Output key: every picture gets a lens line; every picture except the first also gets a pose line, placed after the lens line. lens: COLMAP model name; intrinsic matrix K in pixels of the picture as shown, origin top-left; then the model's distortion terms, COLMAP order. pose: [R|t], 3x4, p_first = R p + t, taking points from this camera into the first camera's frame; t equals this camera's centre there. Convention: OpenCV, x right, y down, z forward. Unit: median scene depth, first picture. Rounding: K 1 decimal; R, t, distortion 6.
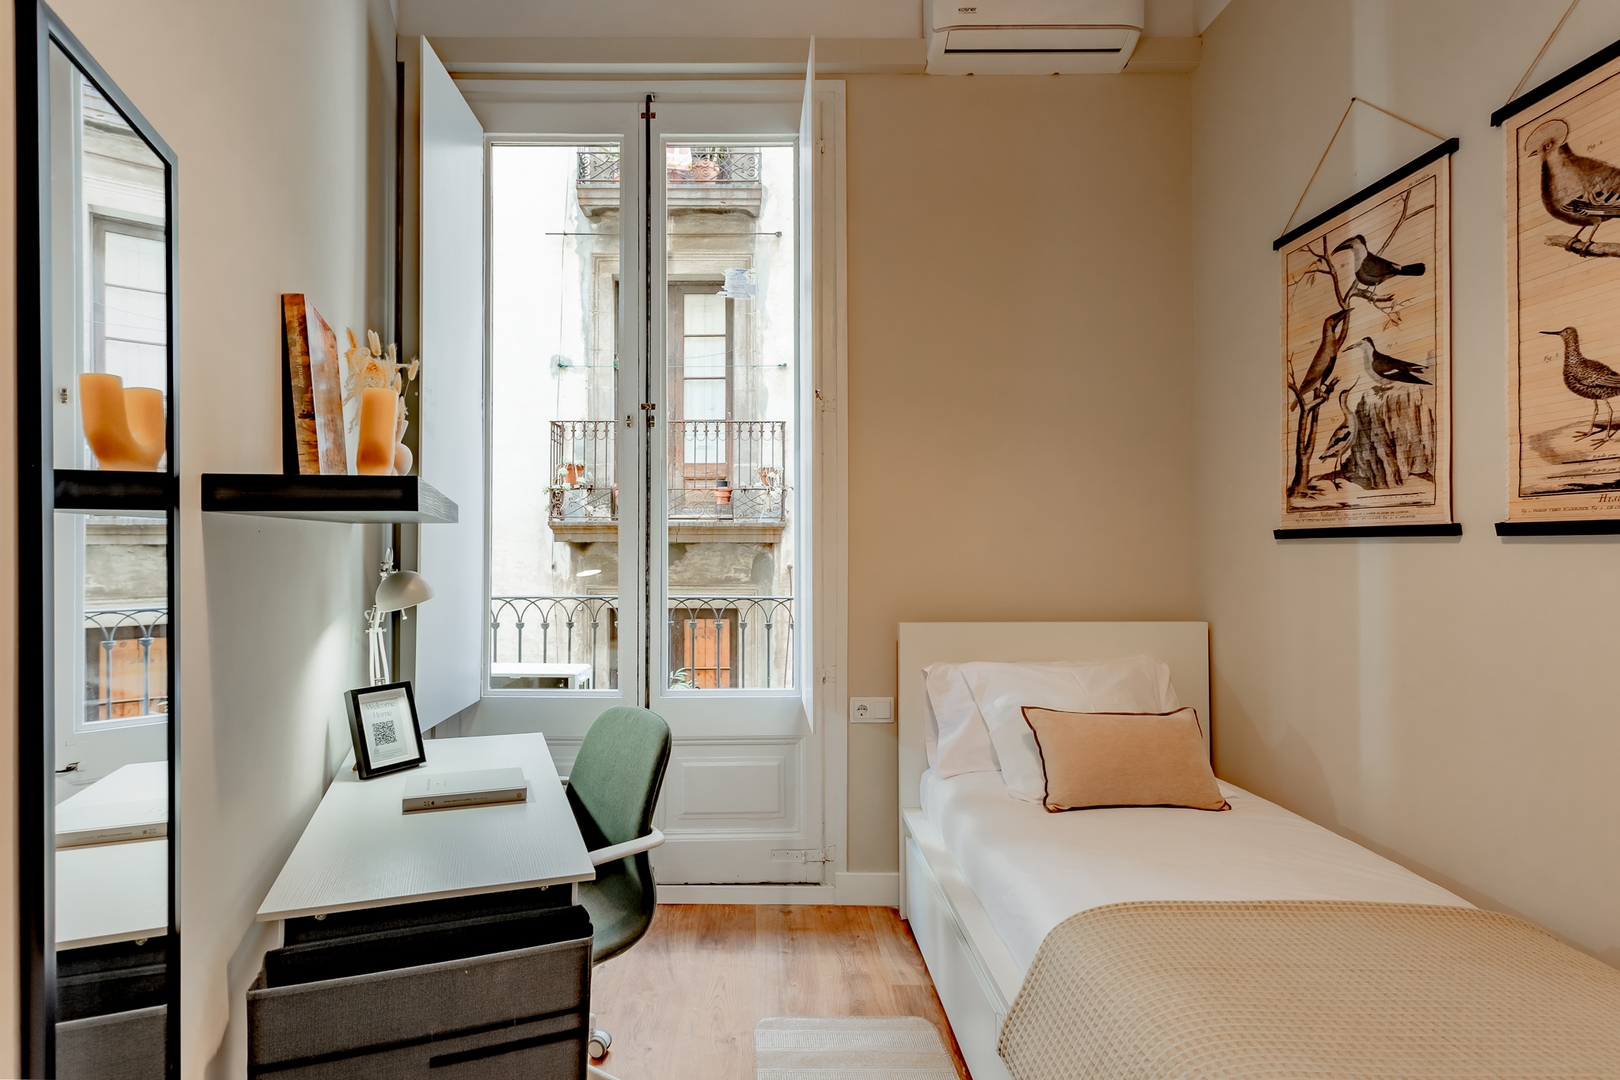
lens RADIAL K [[816.6, 0, 763.2], [0, 816.6, 532.1], [0, 0, 1]] dist [0.000241, -0.001657]
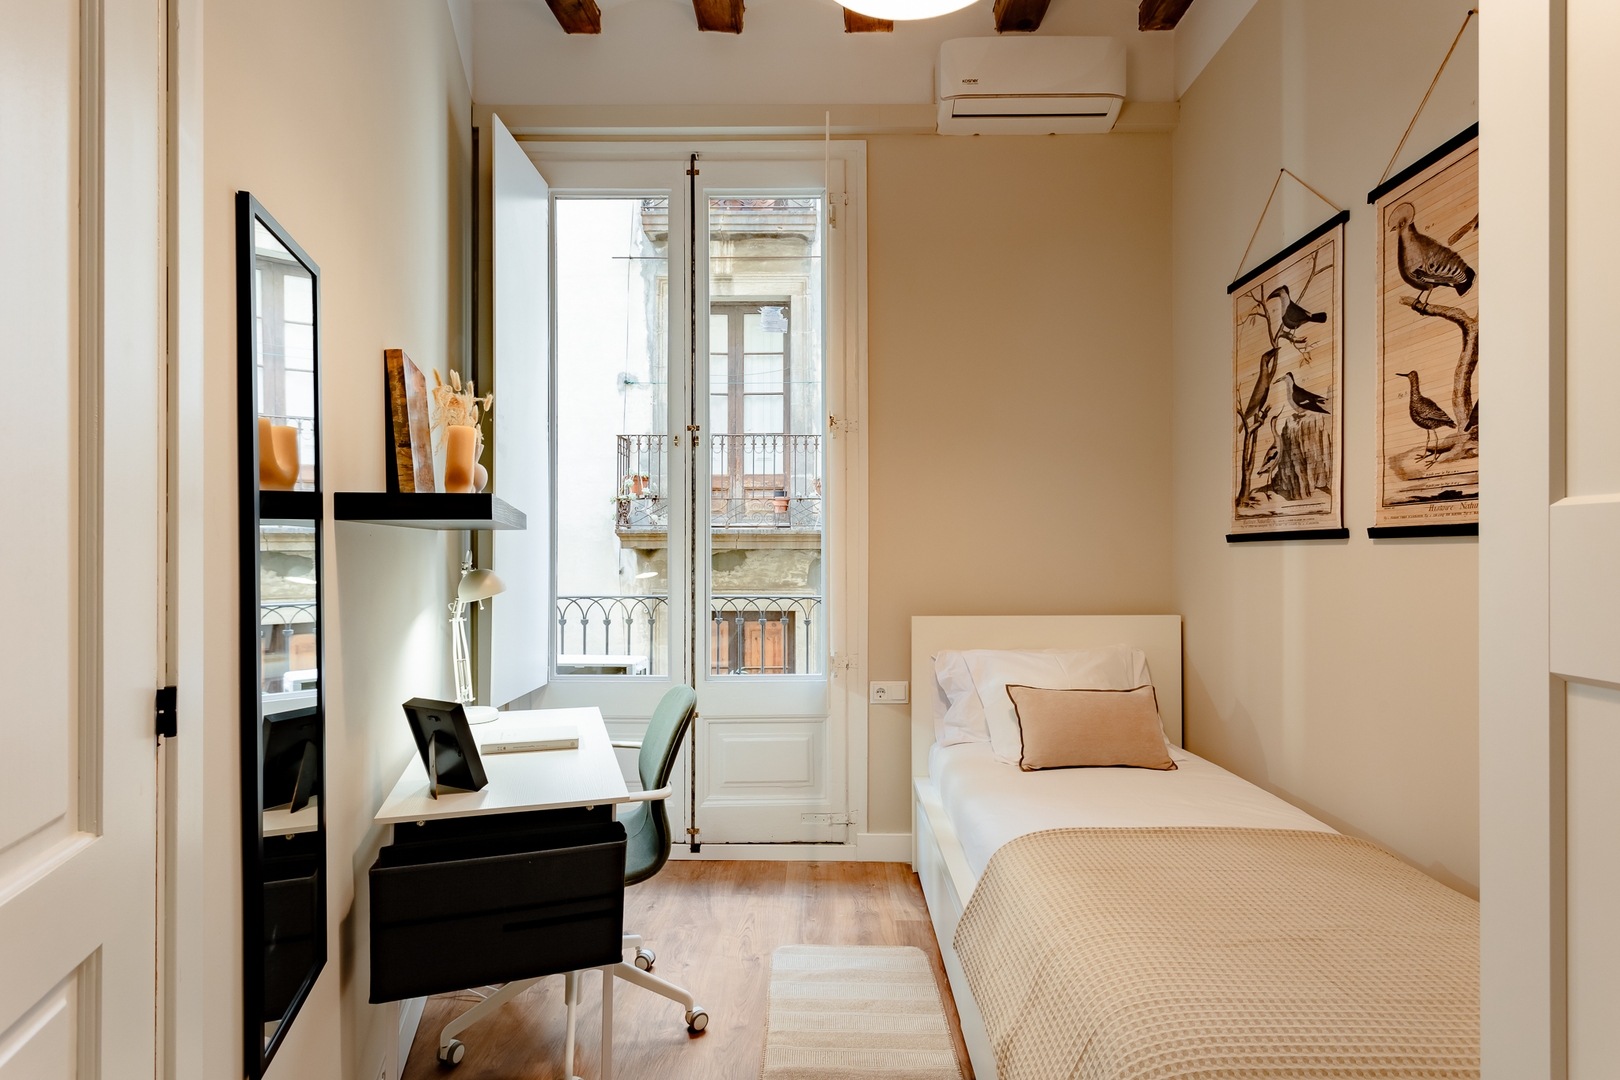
lens RADIAL K [[806.3, 0, 834.2], [0, 806.3, 548.1], [0, 0, 1]] dist [-0.001885, -0.000154]
pose [[0.999999, -0.001448, -0.000140, 0.065166], [0.001449, 0.999951, 0.009773, 0.004294], [0.000126, -0.009773, 0.999952, -0.151376]]
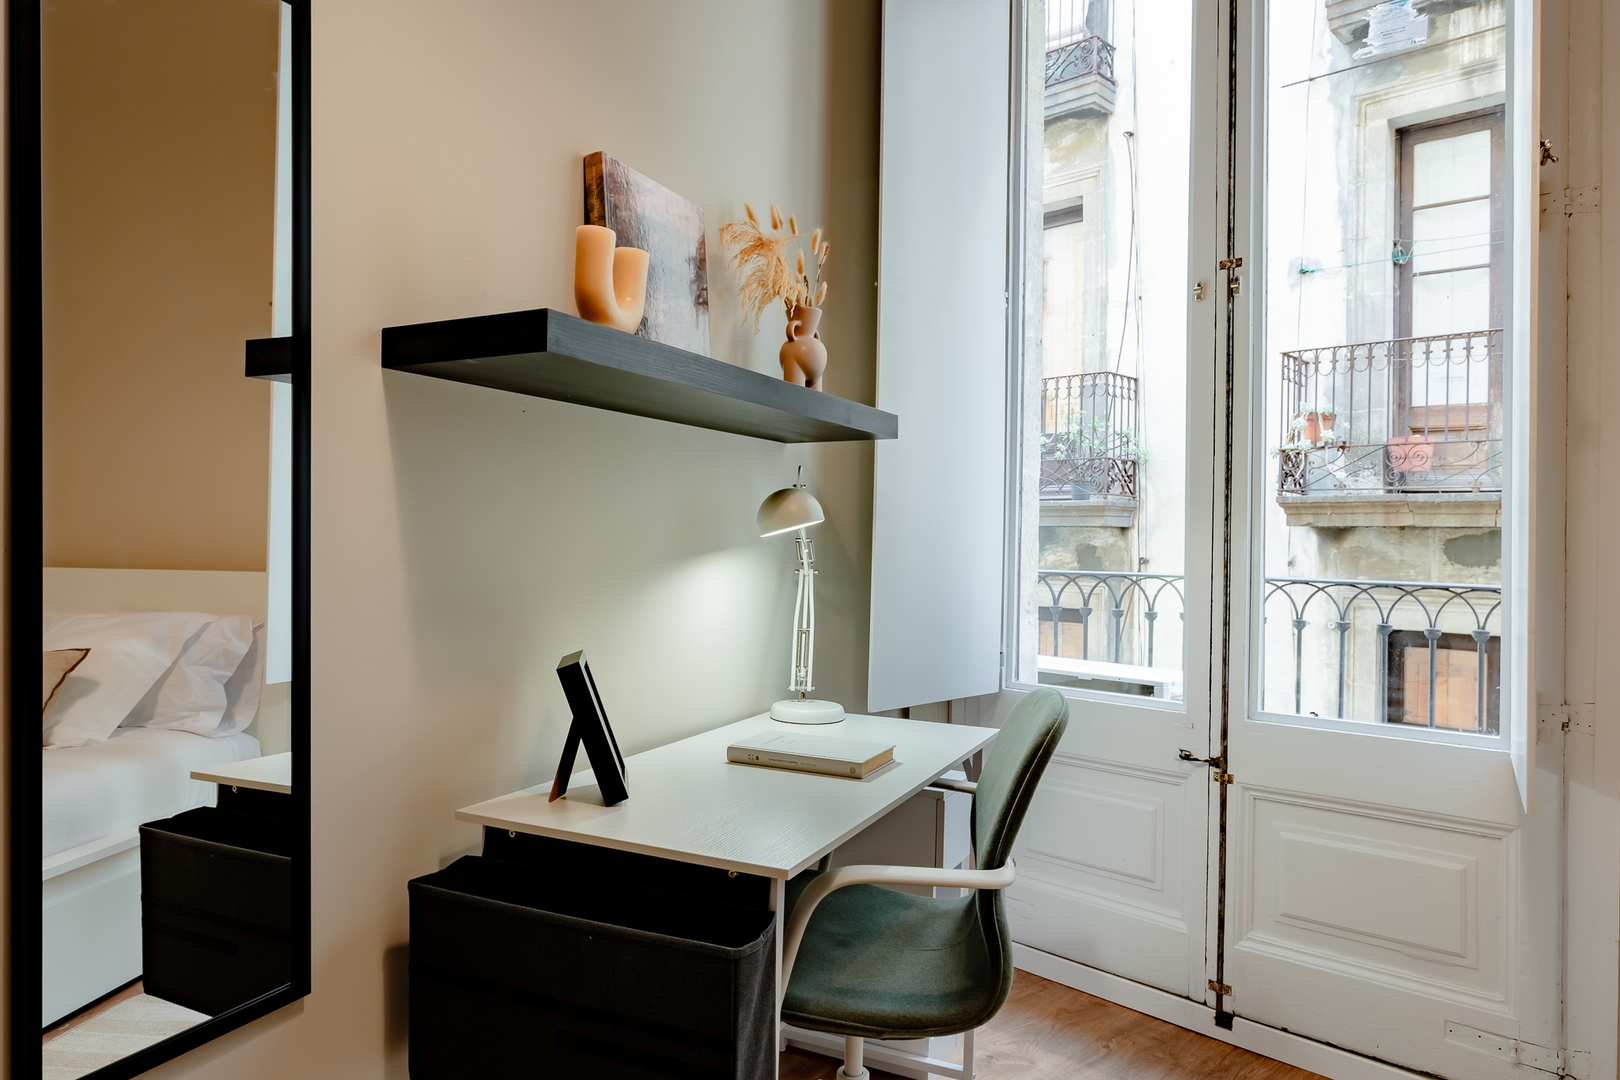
lens RADIAL K [[1061.5, 0, 788.2], [0, 1061.5, 531.7], [0, 0, 1]] dist [-0.010138, 0.005783]
pose [[0.709601, 0.001621, -0.704601, 0.228139], [-0.007443, 0.999959, -0.005195, 0.073118], [0.704564, 0.008931, 0.709584, 0.195399]]
